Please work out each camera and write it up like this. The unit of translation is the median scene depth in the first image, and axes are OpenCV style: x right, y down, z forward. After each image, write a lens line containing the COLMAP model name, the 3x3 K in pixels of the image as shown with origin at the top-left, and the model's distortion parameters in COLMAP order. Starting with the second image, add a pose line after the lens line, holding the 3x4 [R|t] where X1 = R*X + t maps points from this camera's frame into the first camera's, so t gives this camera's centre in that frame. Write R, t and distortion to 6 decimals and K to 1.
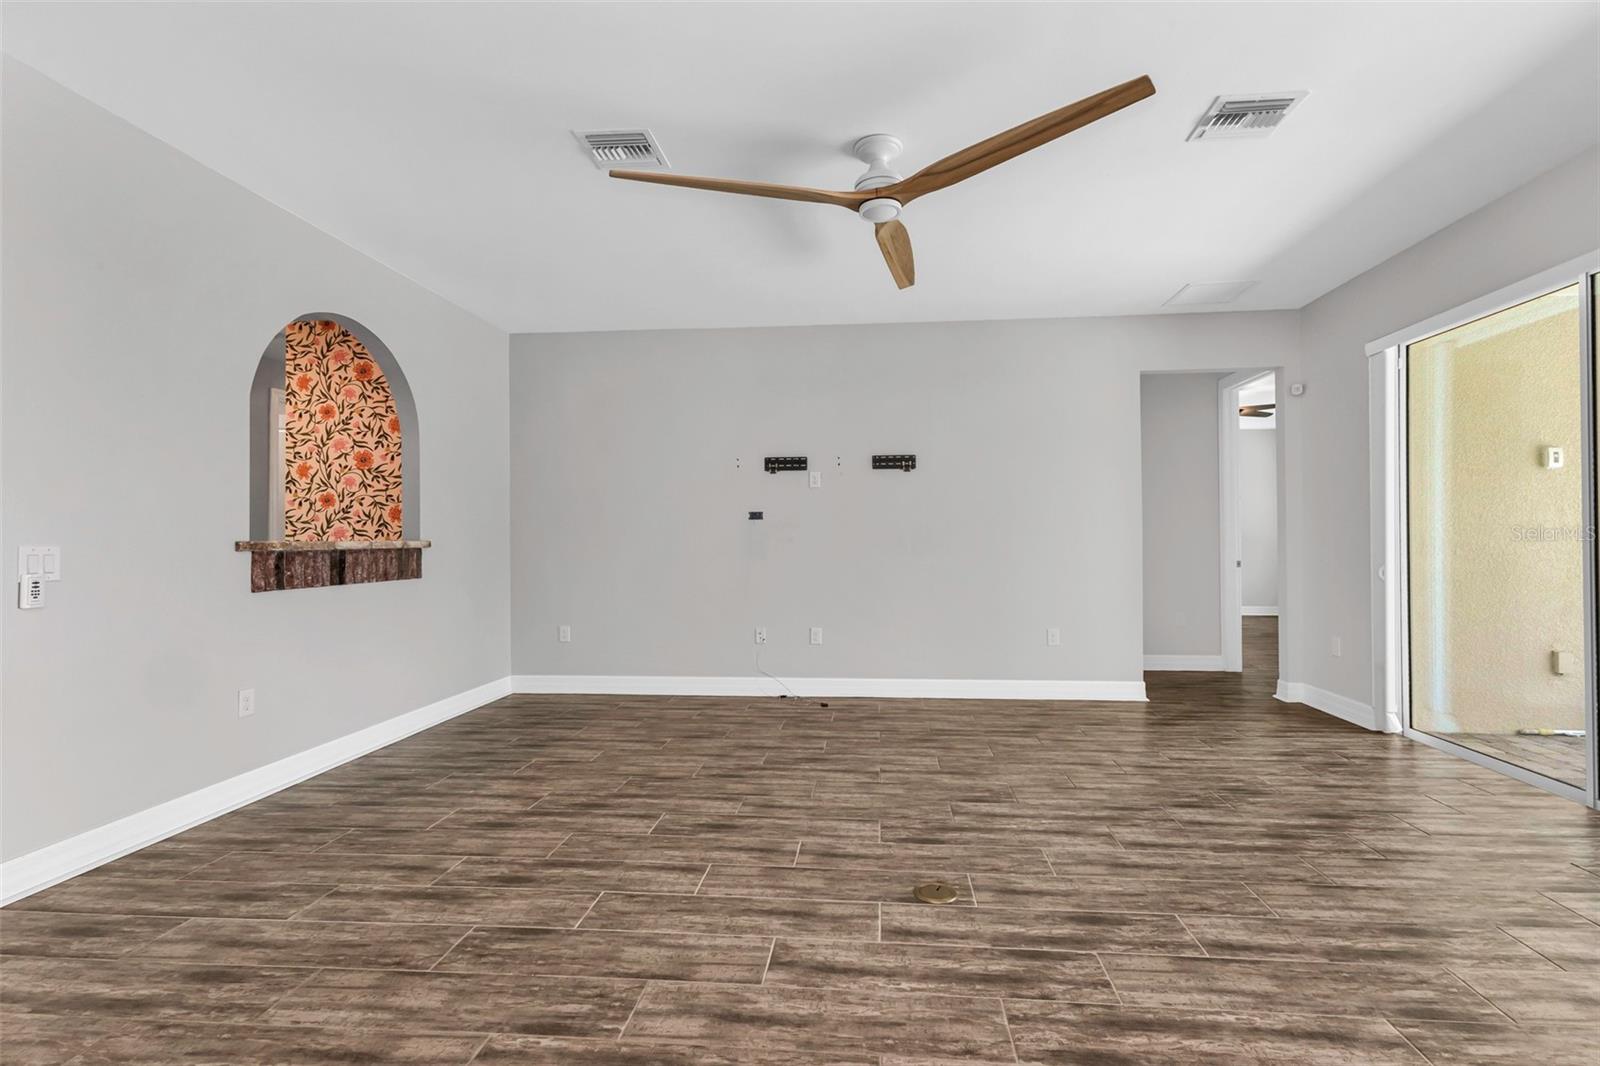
lens RADIAL K [[722.5, 0, 817.0], [0, 722.5, 530.4], [0, 0, 1]] dist [0.013393, -0.003481]
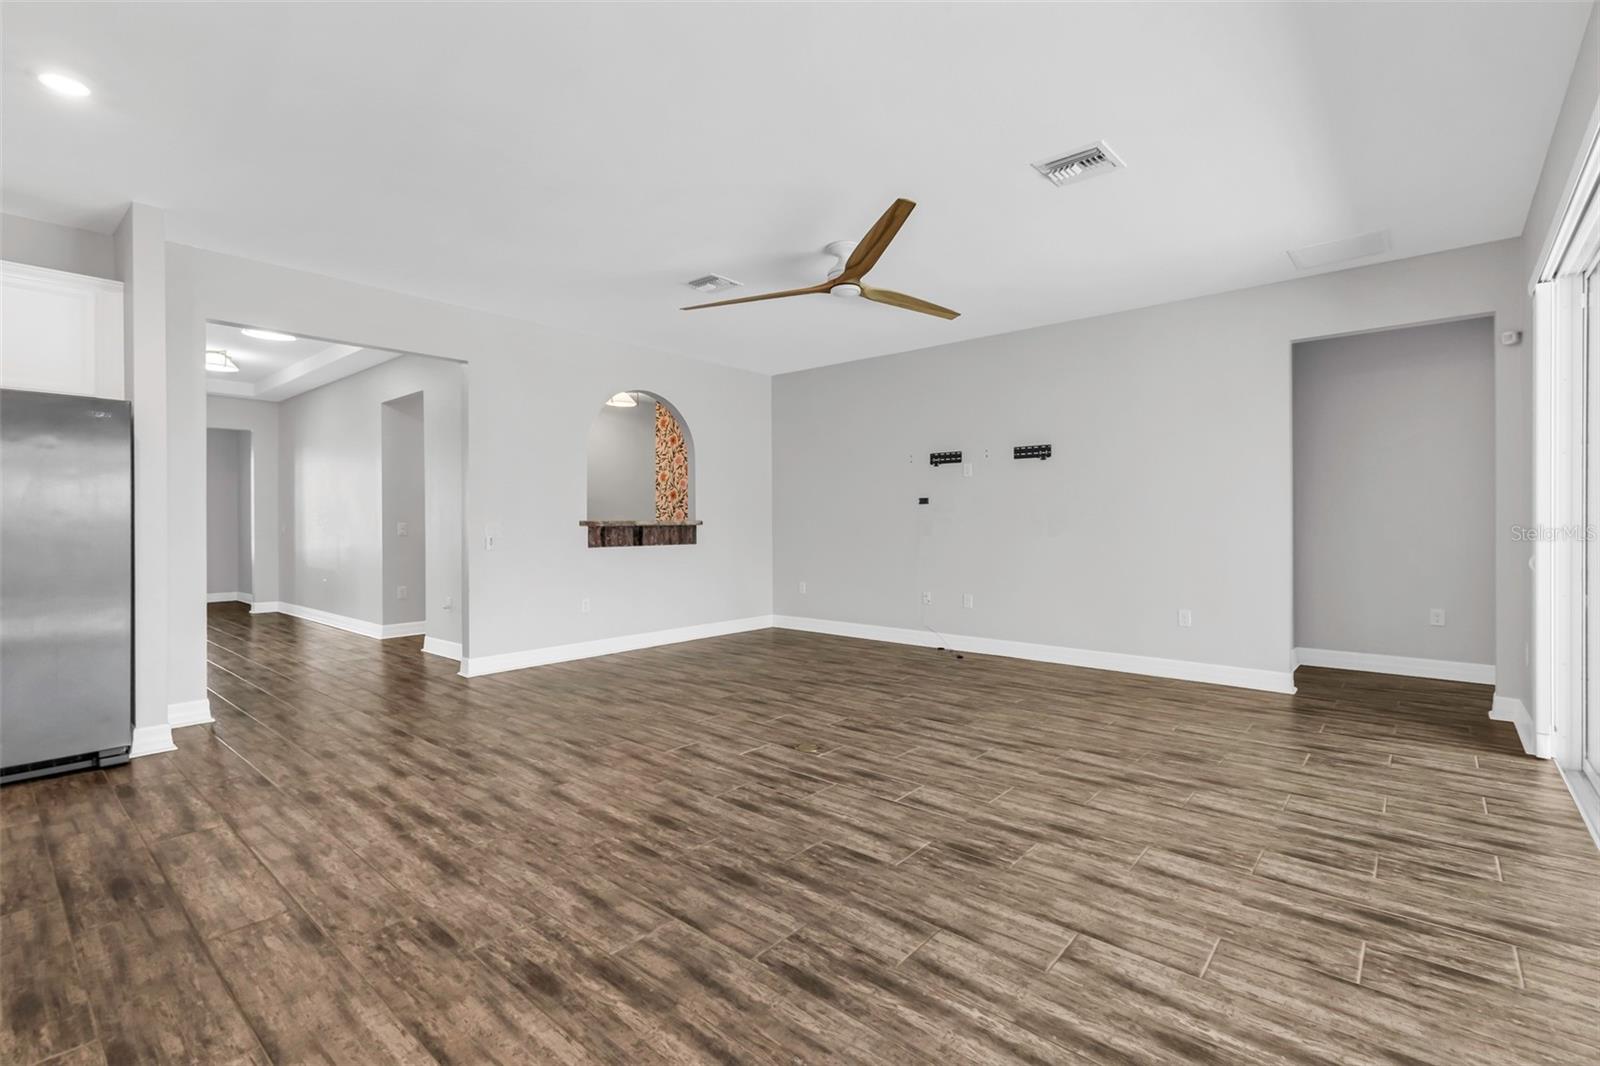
lens RADIAL K [[722.5, 0, 817.0], [0, 722.5, 524.2], [0, 0, 1]] dist [0.013393, -0.003481]
pose [[0.814562, 0.006068, -0.580044, 0.751302], [0.004824, 0.999840, 0.017234, -0.004734], [0.580056, -0.016836, 0.814403, -0.173696]]
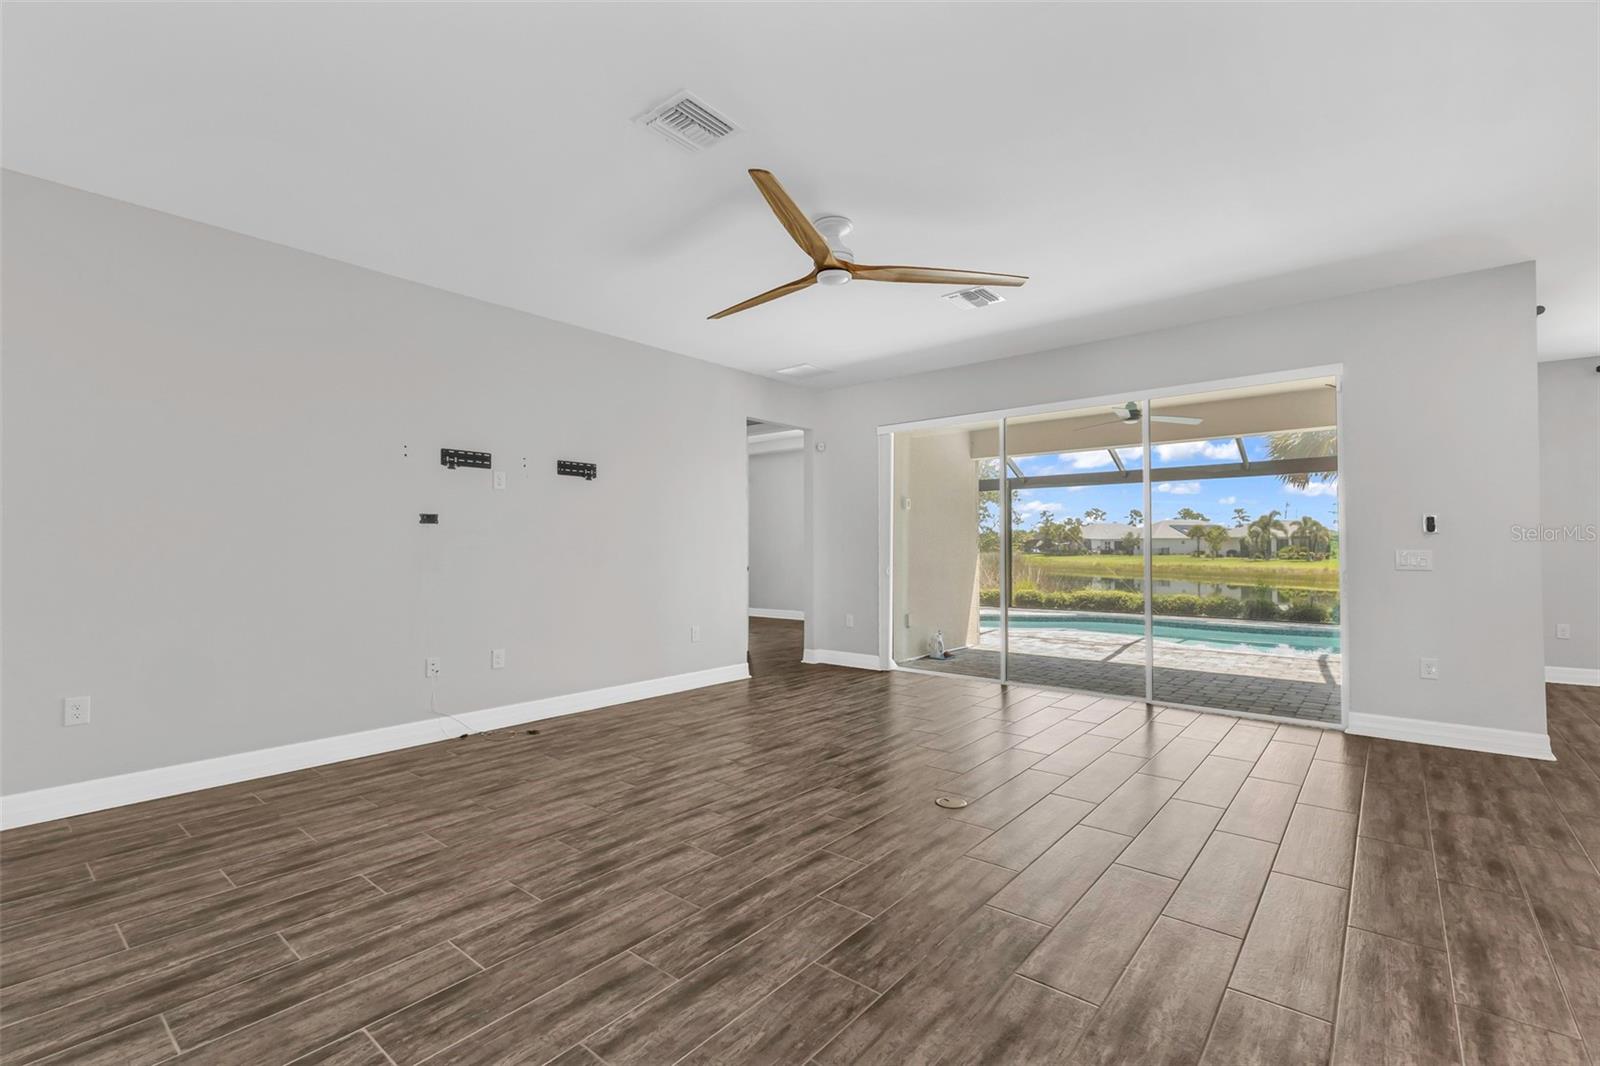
lens RADIAL K [[722.5, 0, 801.9], [0, 722.5, 530.9], [0, 0, 1]] dist [0.013393, -0.003481]
pose [[0.565848, 0.025288, 0.824122, -0.801593], [-0.011893, 0.999676, -0.022509, 0.010038], [-0.824424, 0.002936, 0.565965, 0.311968]]
